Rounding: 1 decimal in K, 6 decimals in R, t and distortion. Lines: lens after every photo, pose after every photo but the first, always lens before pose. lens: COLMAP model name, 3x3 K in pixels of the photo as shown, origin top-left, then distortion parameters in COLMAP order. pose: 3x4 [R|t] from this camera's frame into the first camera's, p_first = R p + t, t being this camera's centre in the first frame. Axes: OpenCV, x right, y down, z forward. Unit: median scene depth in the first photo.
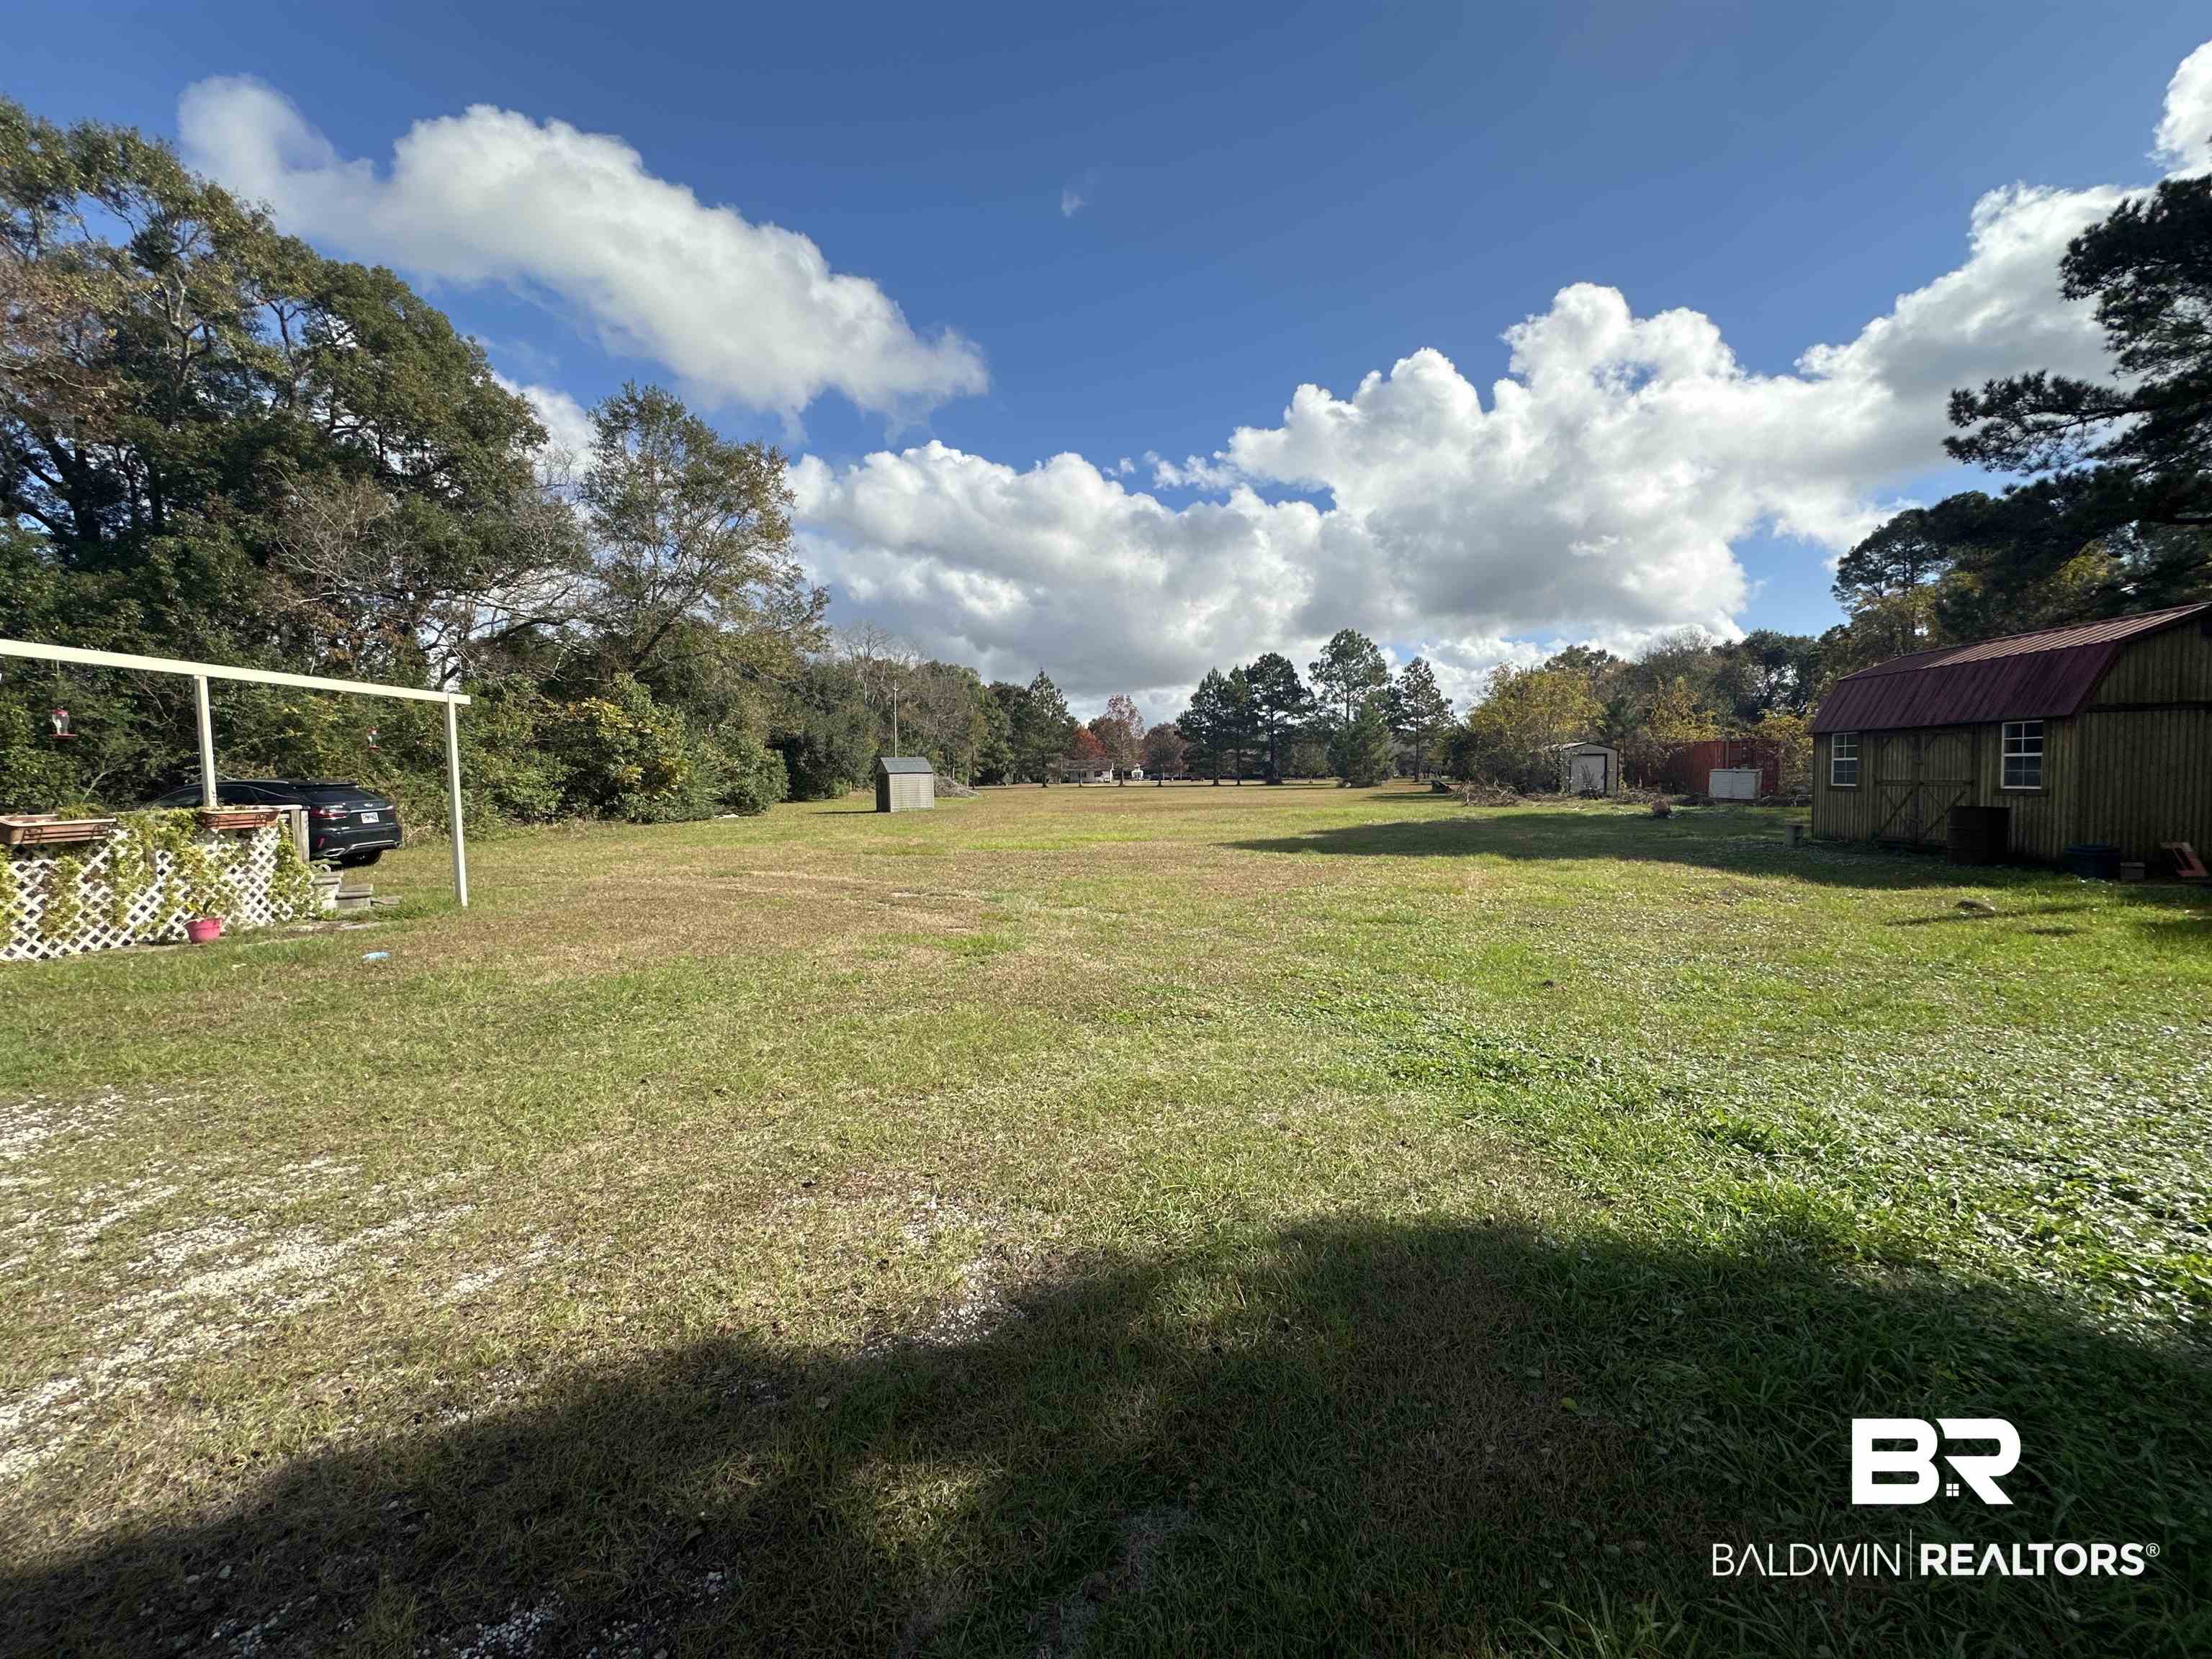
lens RADIAL K [[881.8, 0, 1108.0], [0, 881.8, 830.4], [0, 0, 1]] dist [-0.003131, 0.000589]
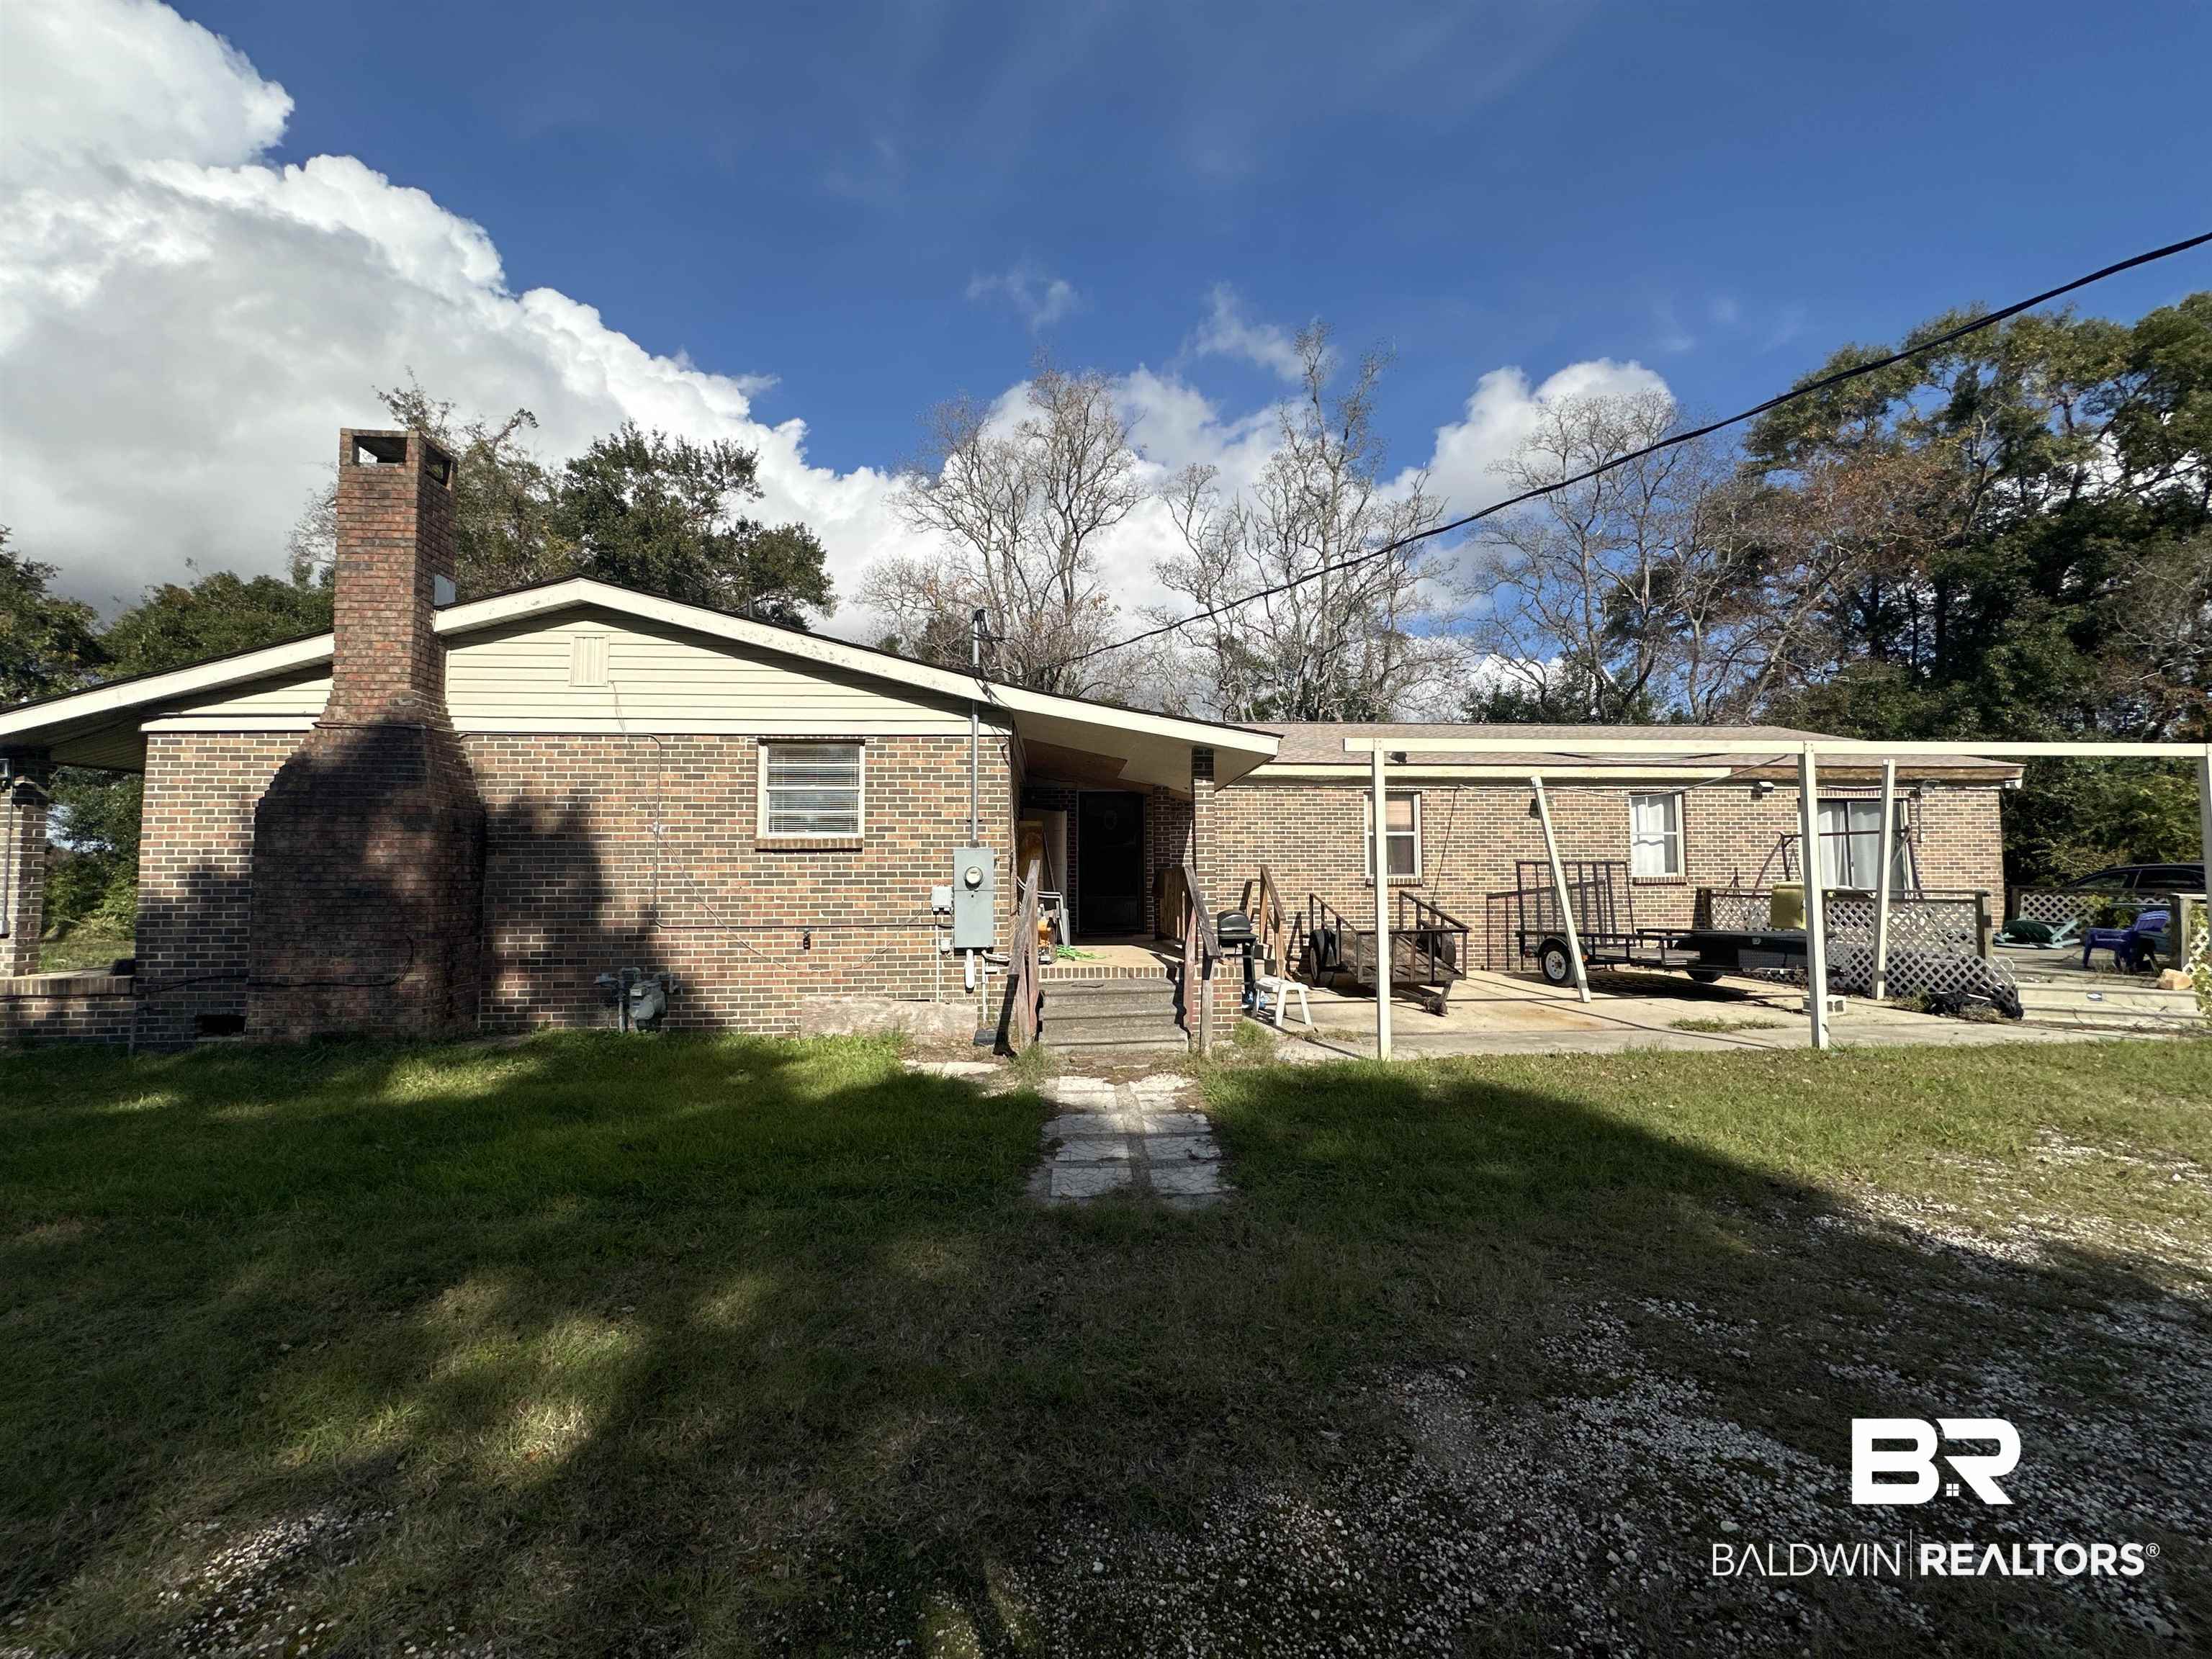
lens RADIAL K [[881.8, 0, 1102.9], [0, 881.8, 835.3], [0, 0, 1]] dist [-0.003131, 0.000589]
pose [[0.089587, -0.030673, -0.995507, -0.047148], [-0.058714, 0.997625, -0.036022, 0.008427], [0.994247, 0.061677, 0.087574, -0.142345]]
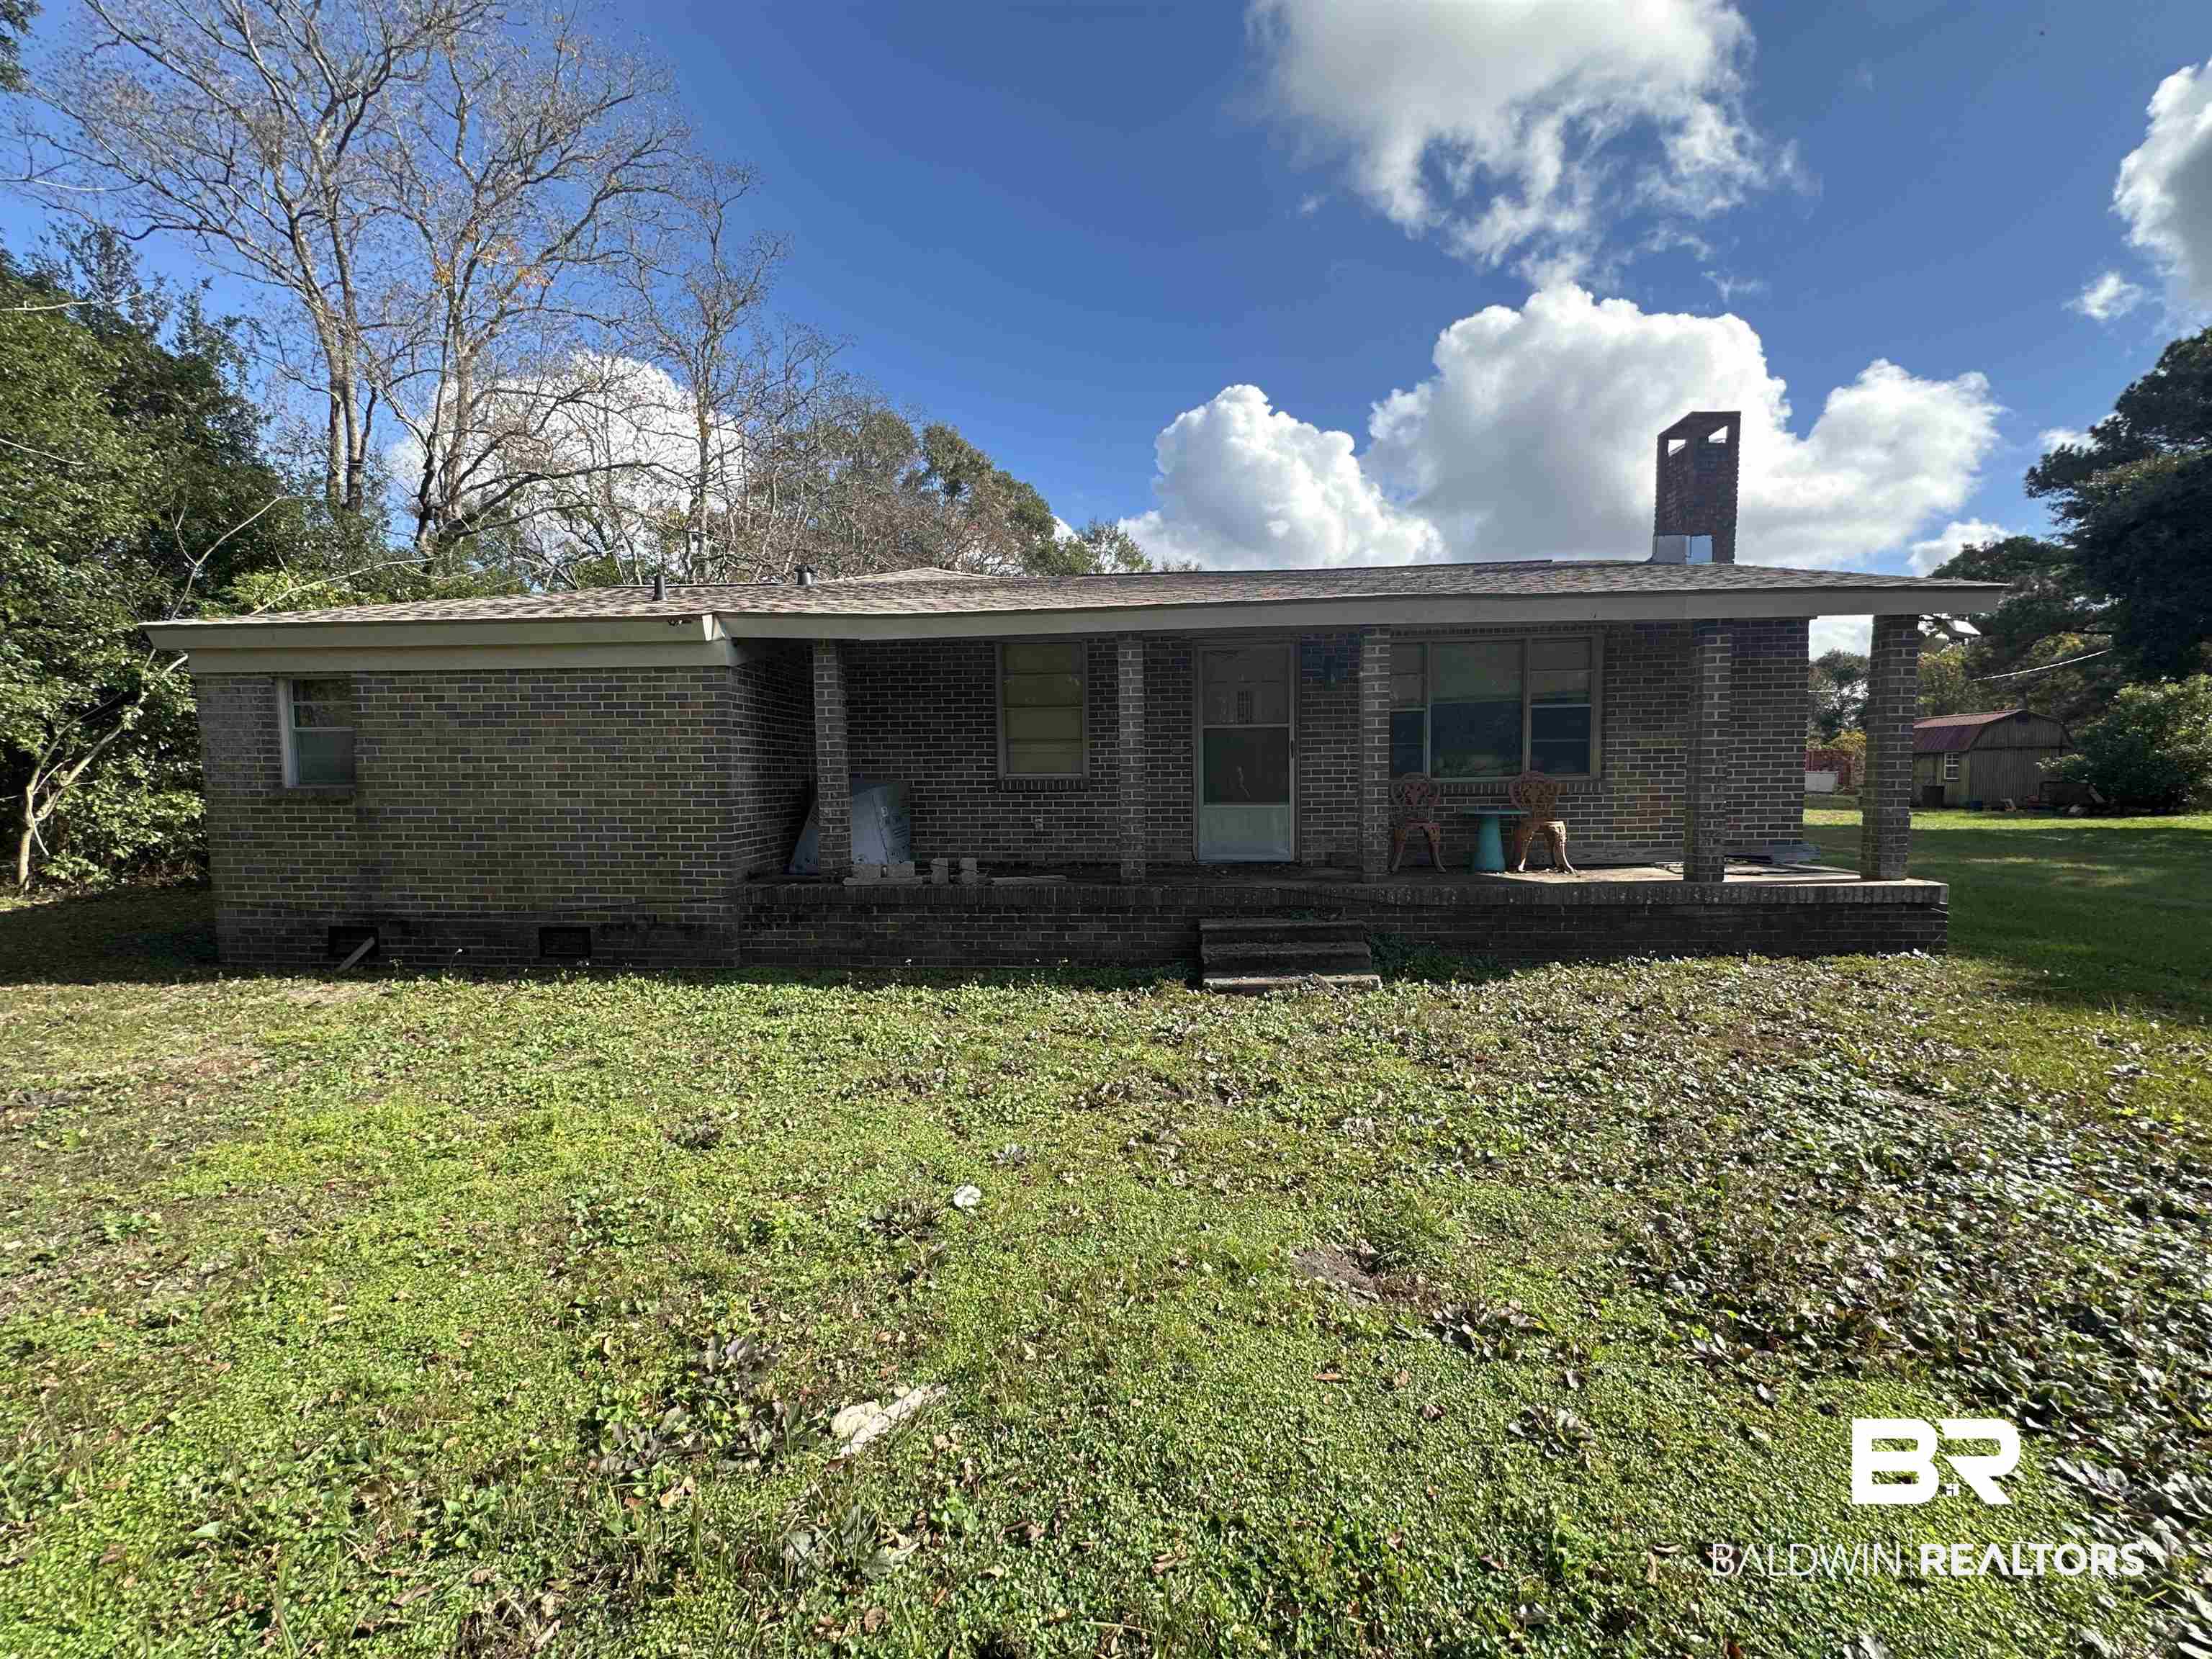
lens RADIAL K [[881.8, 0, 1115.9], [0, 881.8, 825.2], [0, 0, 1]] dist [-0.003131, 0.000589]
pose [[0.998977, 0.010259, -0.044032, -0.477130], [-0.010379, 0.999943, -0.002509, 0.045328], [0.044004, 0.002964, 0.999027, -0.629824]]
